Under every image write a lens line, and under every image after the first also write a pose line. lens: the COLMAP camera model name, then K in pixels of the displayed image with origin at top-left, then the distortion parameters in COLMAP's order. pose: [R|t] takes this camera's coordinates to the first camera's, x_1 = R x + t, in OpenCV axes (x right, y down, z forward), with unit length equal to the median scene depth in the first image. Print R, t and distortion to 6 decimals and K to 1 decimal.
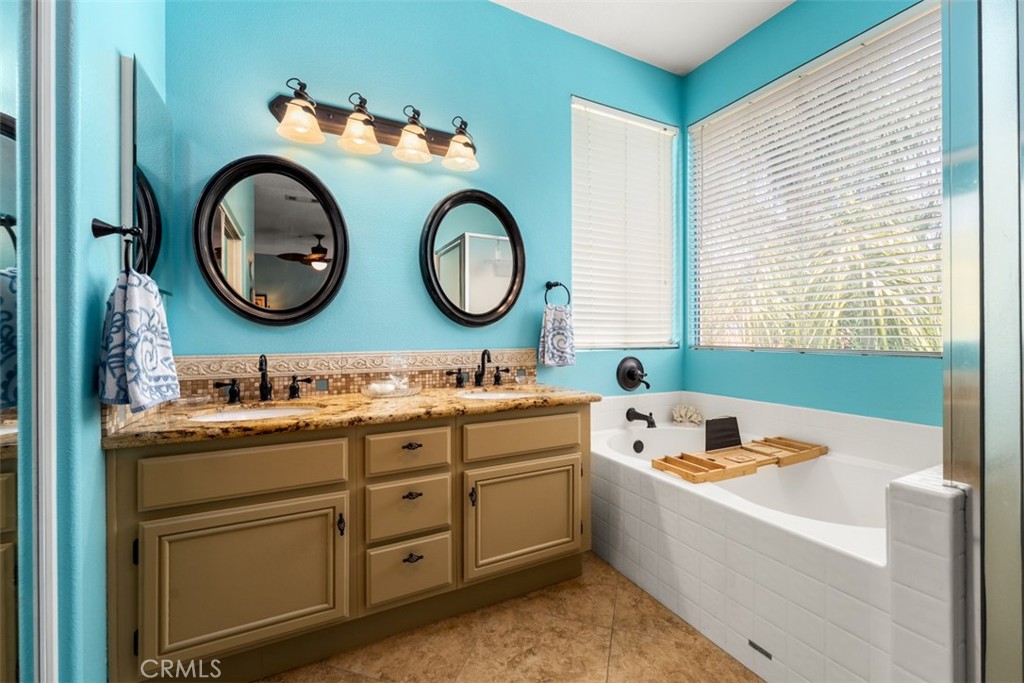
lens RADIAL K [[415.5, 0, 512.5], [0, 415.5, 336.8], [0, 0, 1]] dist [-0.003216, -0.000416]
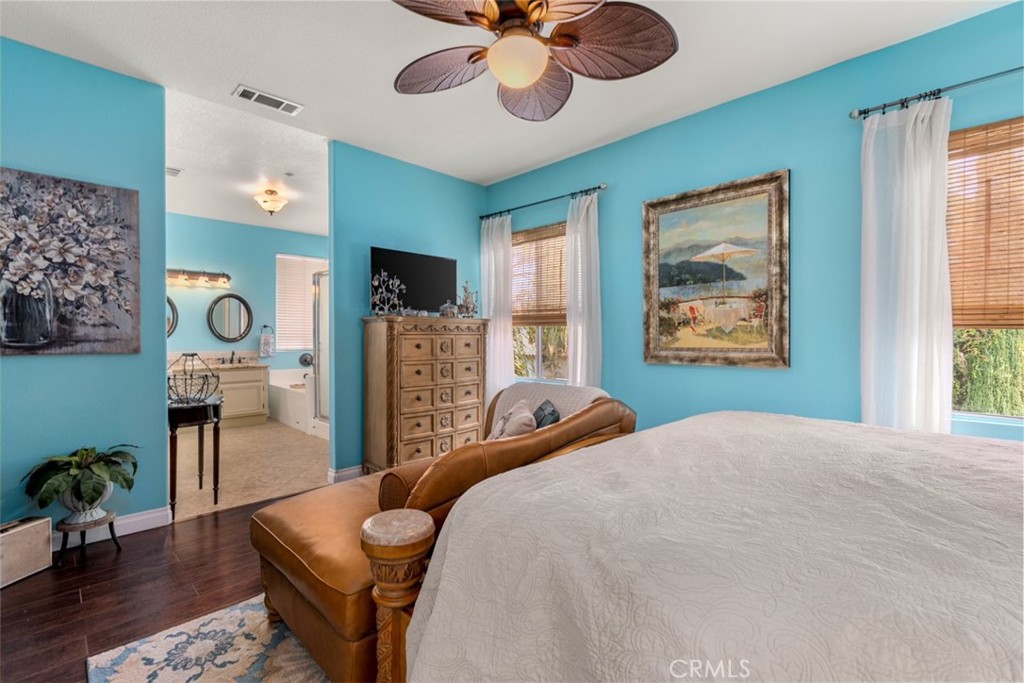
lens RADIAL K [[465.7, 0, 510.8], [0, 465.7, 339.8], [0, 0, 1]] dist [-0.005148, 0.002027]
pose [[0.952775, -0.002137, 0.303668, 0.925329], [-0.000701, 0.999957, 0.009238, -0.091225], [-0.303675, -0.009015, 0.952733, -3.115555]]
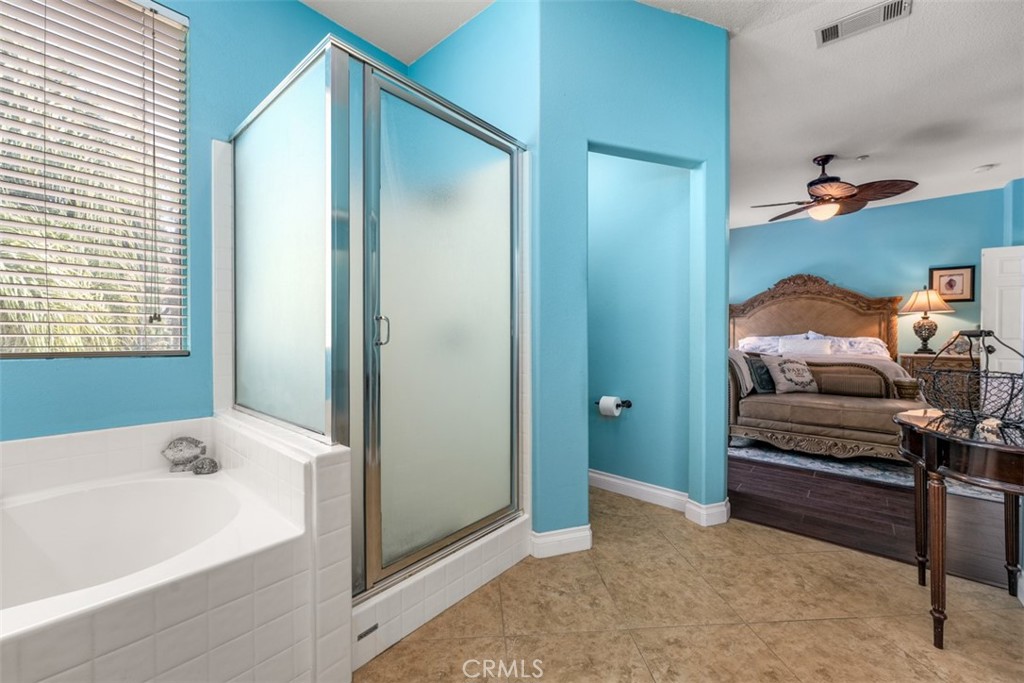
lens RADIAL K [[415.5, 0, 511.1], [0, 415.5, 337.8], [0, 0, 1]] dist [-0.003216, -0.000416]
pose [[-0.384991, 0.000842, 0.922920, -0.262229], [0.003294, 0.999994, 0.000462, 0.005784], [-0.922914, 0.003218, -0.384992, 0.580275]]
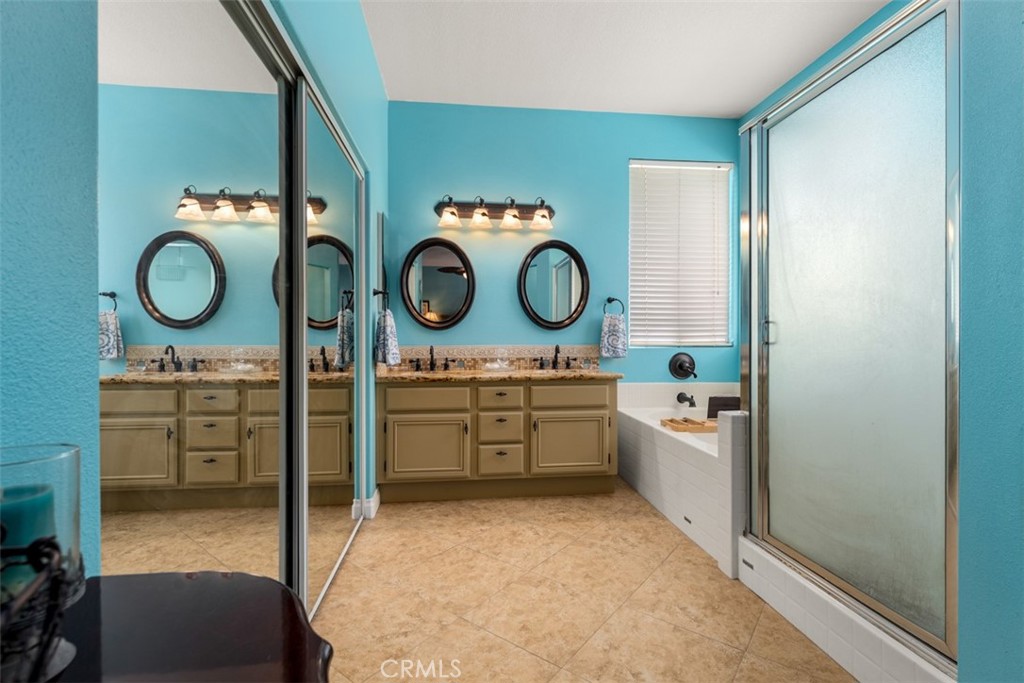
lens RADIAL K [[465.7, 0, 509.4], [0, 465.7, 341.4], [0, 0, 1]] dist [-0.005148, 0.002027]
pose [[0.935416, 0.004497, -0.353521, 0.444486], [-0.002293, 0.999975, 0.006651, 0.006746], [0.353542, -0.005411, 0.935403, -0.796069]]
